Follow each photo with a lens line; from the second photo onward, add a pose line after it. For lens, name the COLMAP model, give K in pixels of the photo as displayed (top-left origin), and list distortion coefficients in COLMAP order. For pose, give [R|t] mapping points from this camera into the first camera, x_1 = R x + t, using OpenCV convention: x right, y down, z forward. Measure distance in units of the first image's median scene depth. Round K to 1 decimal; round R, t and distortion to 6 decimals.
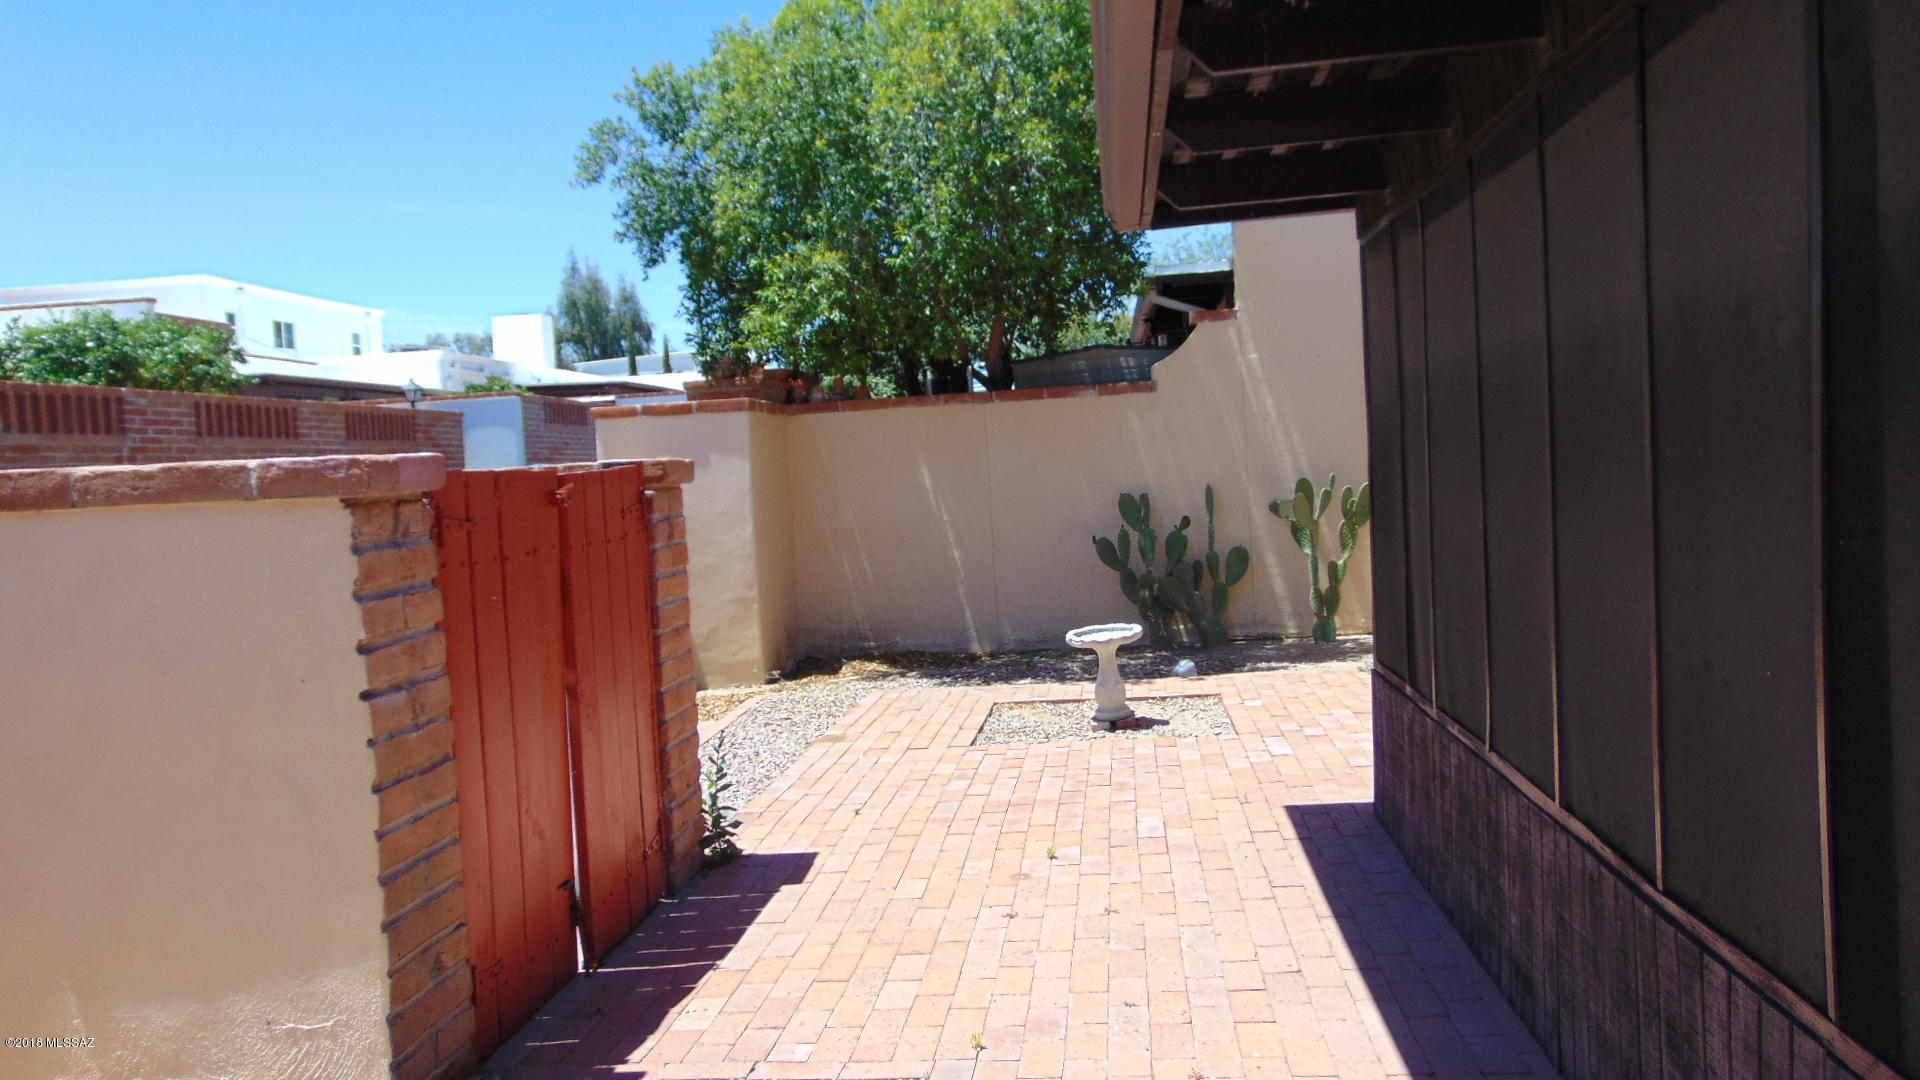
lens RADIAL K [[1444.9, 0, 958.8], [0, 1444.9, 529.4], [0, 0, 1]] dist [-0.026647, 0.093840]
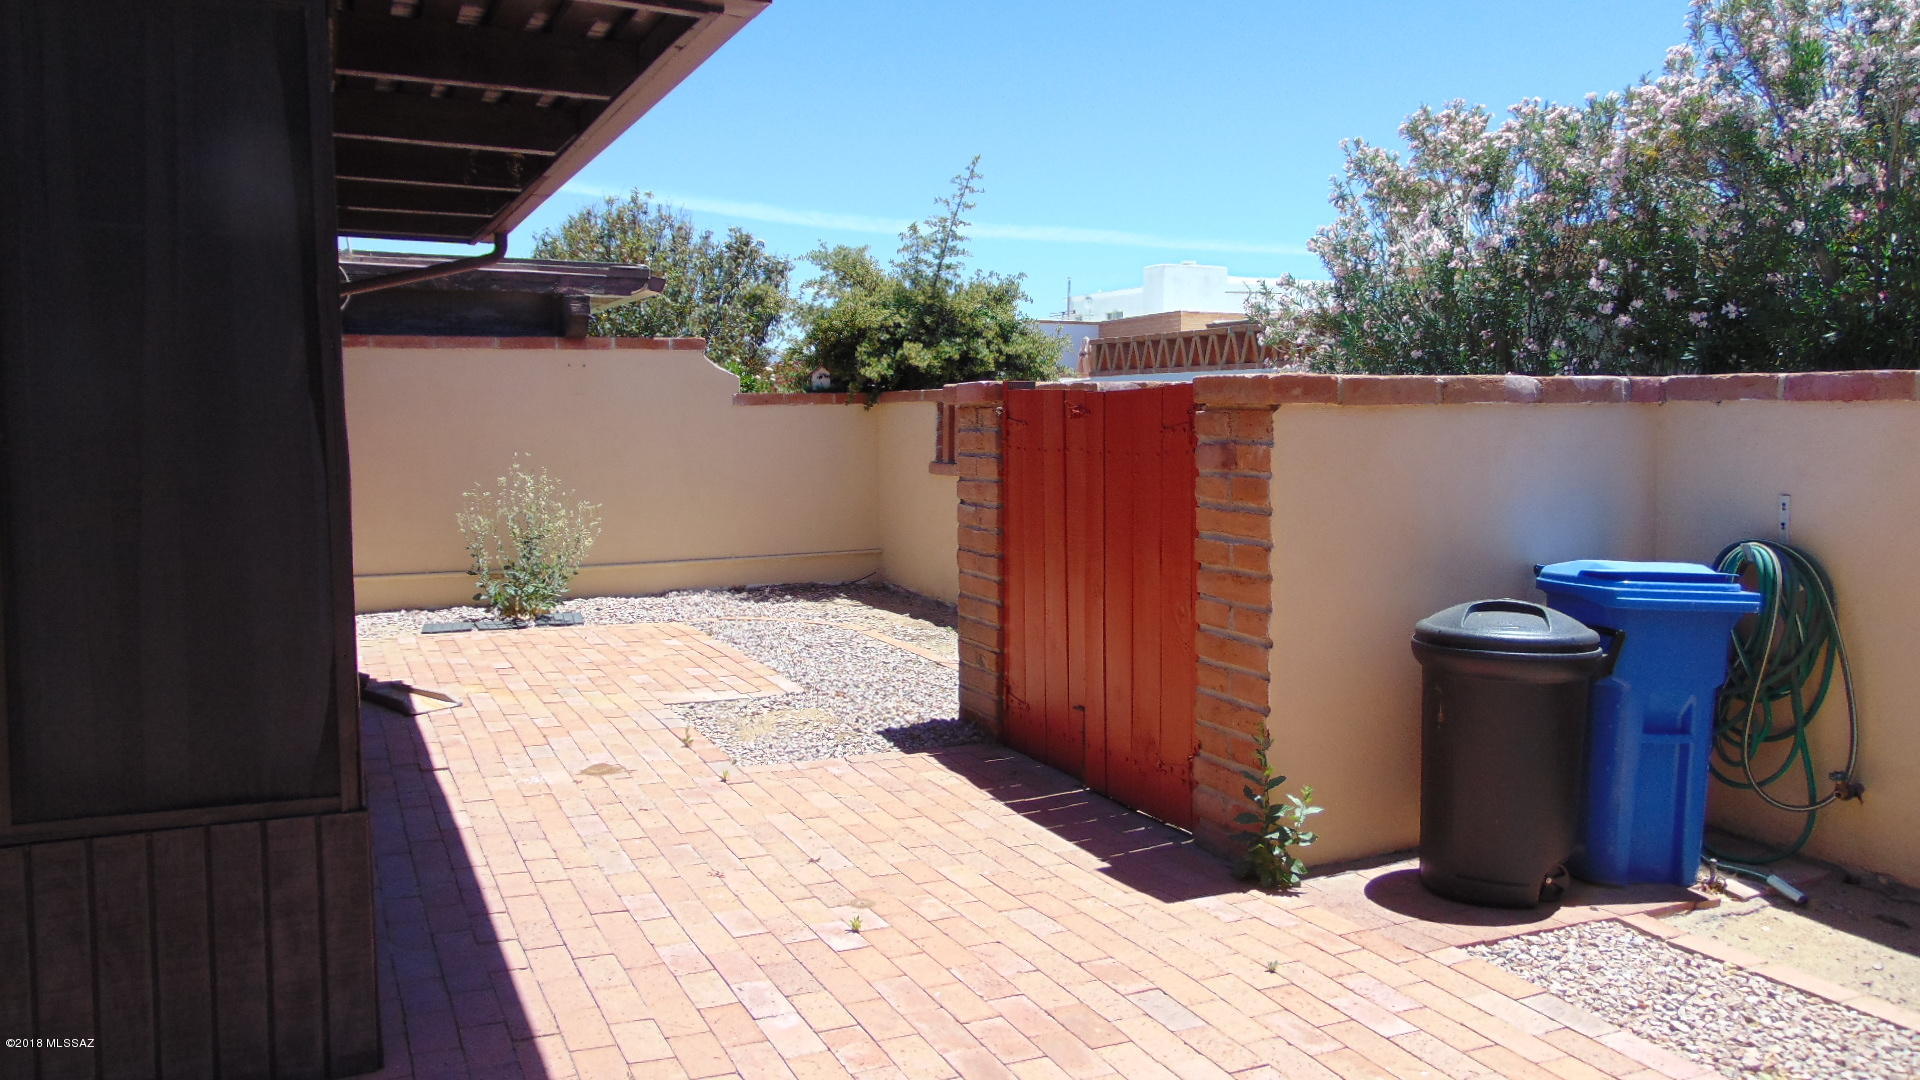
lens RADIAL K [[1444.9, 0, 958.8], [0, 1444.9, 529.4], [0, 0, 1]] dist [-0.026647, 0.093840]
pose [[-0.854982, 0.085281, -0.511599, 0.433003], [0.011269, 0.989211, 0.146065, -0.094232], [0.518535, 0.119118, -0.846718, 1.859768]]
